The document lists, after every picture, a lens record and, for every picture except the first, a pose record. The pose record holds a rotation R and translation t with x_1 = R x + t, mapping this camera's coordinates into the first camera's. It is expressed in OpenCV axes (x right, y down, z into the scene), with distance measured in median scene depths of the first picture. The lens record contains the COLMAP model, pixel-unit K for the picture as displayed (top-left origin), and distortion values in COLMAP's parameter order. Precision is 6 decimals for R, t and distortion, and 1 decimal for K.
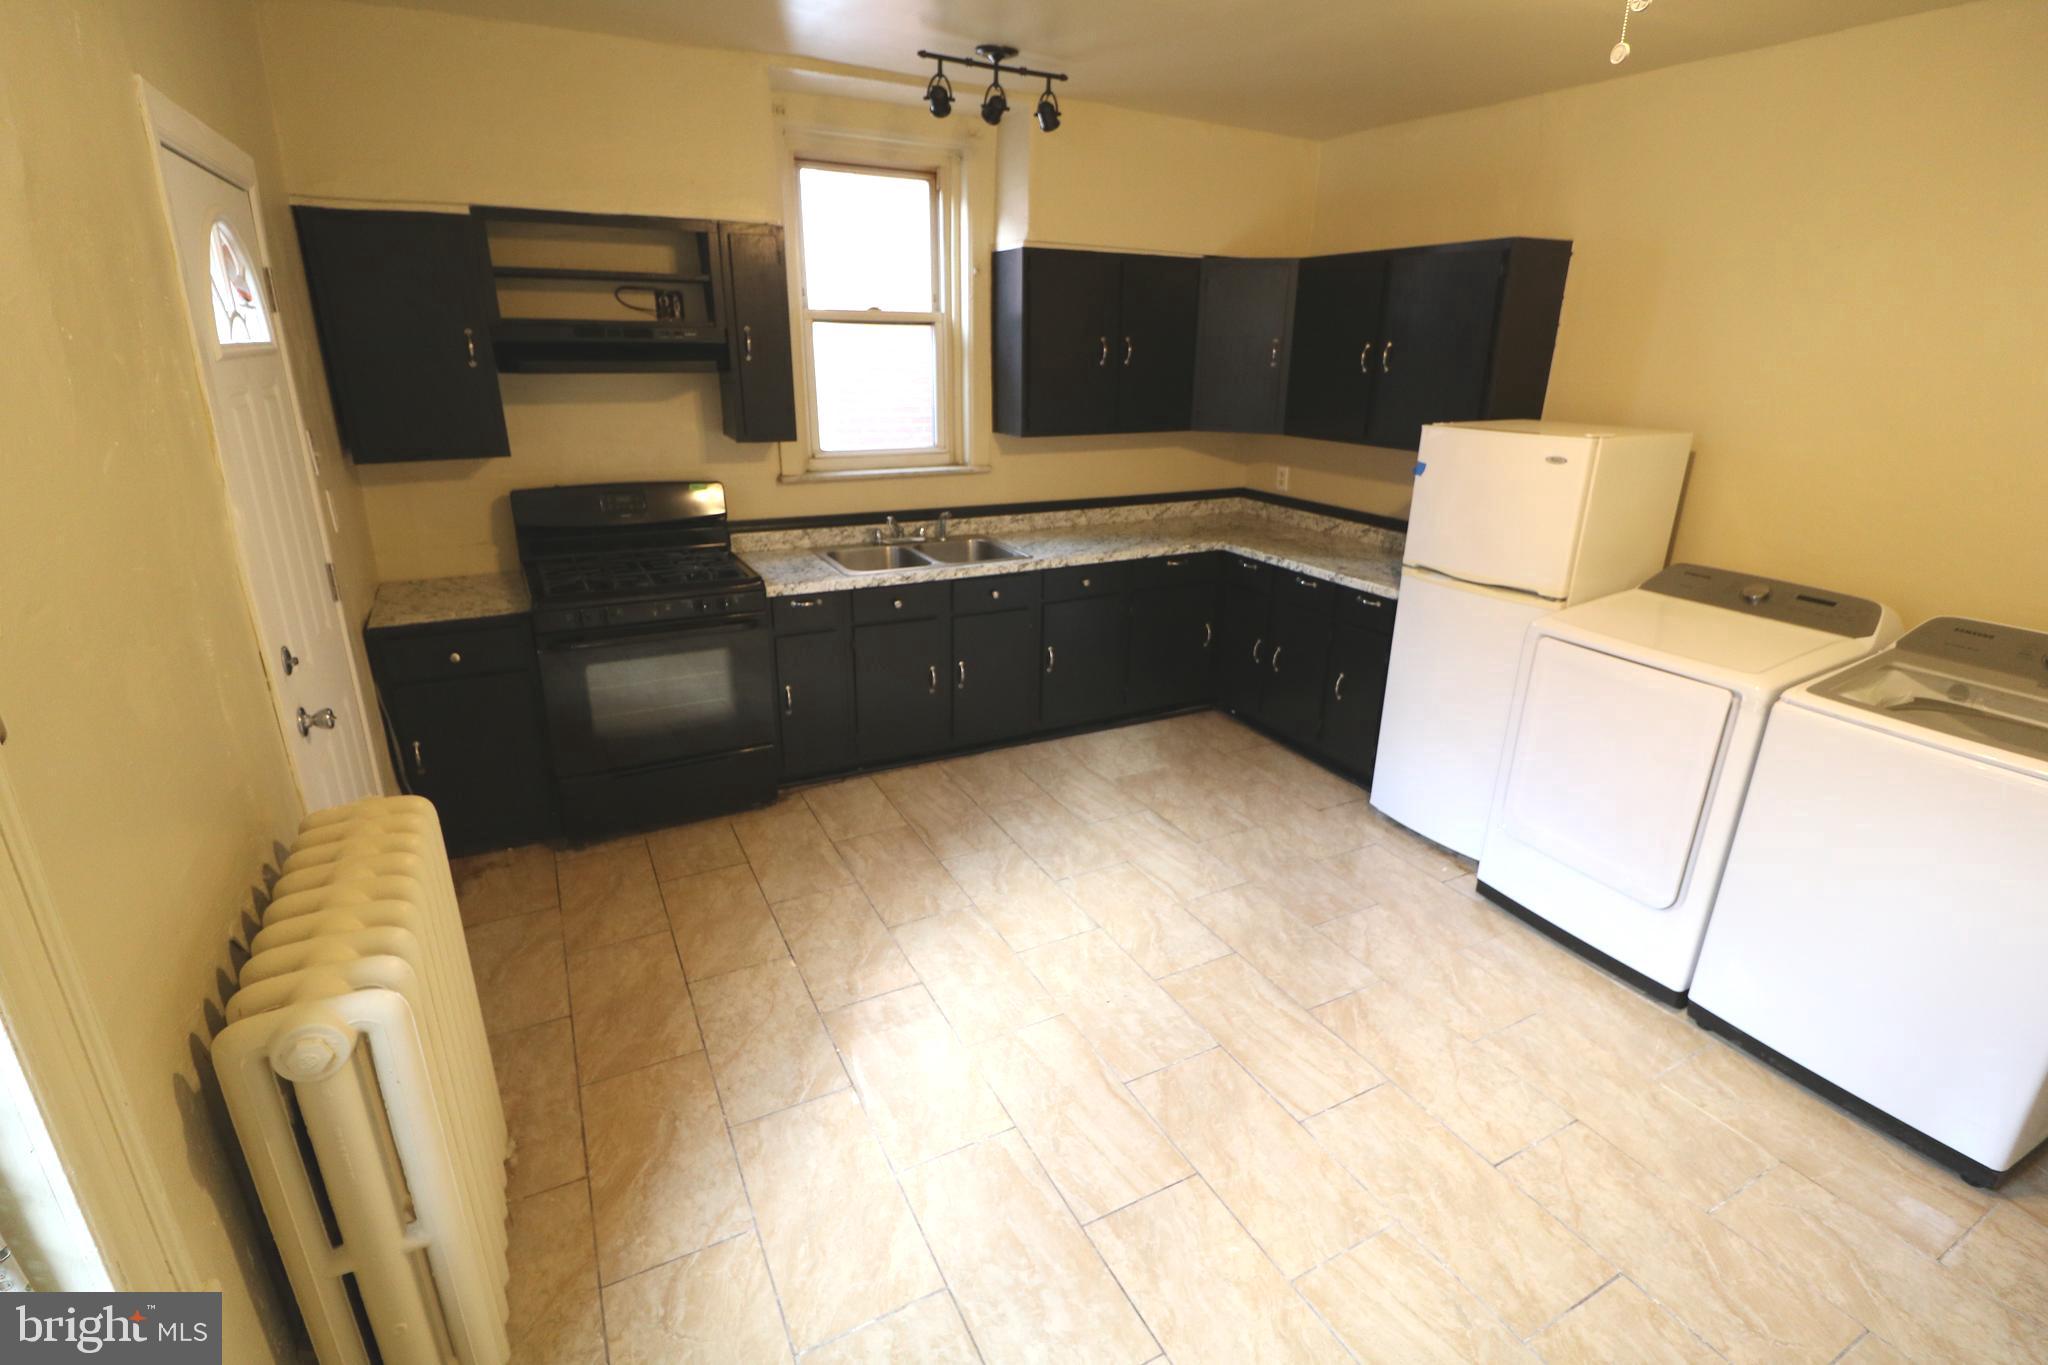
lens RADIAL K [[957.8, 0, 1037.3], [0, 957.8, 686.3], [0, 0, 1]] dist [-0.009653, -0.006755]
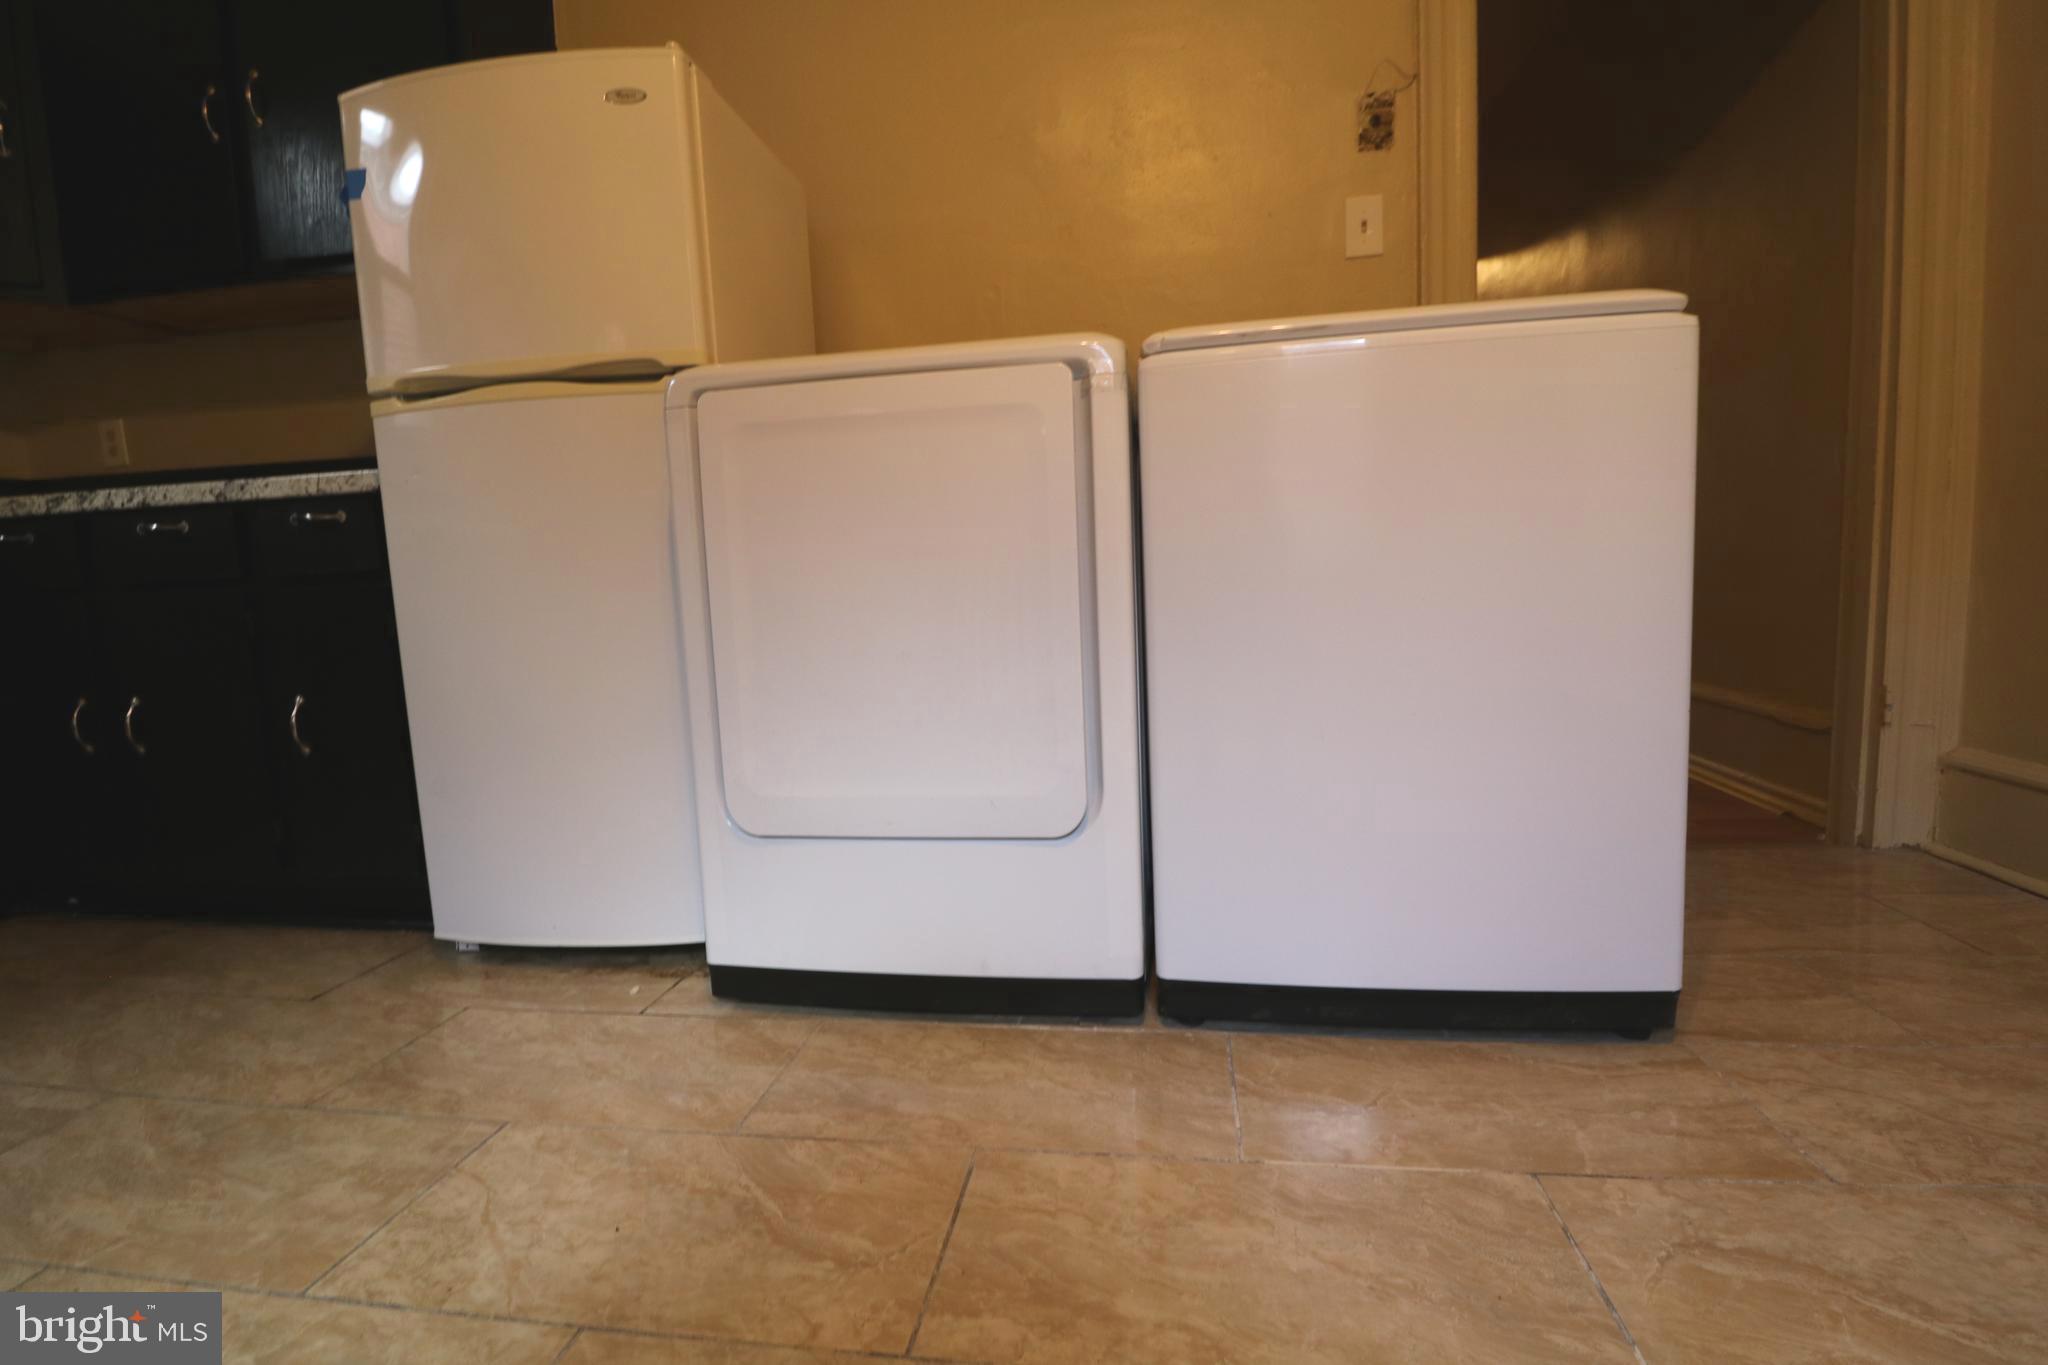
lens RADIAL K [[957.8, 0, 1030.8], [0, 957.8, 668.7], [0, 0, 1]] dist [-0.009653, -0.006755]
pose [[0.598662, -0.124987, 0.791190, 0.191975], [0.321470, 0.942202, -0.094401, 0.148944], [-0.733663, 0.310858, 0.604240, 0.524633]]
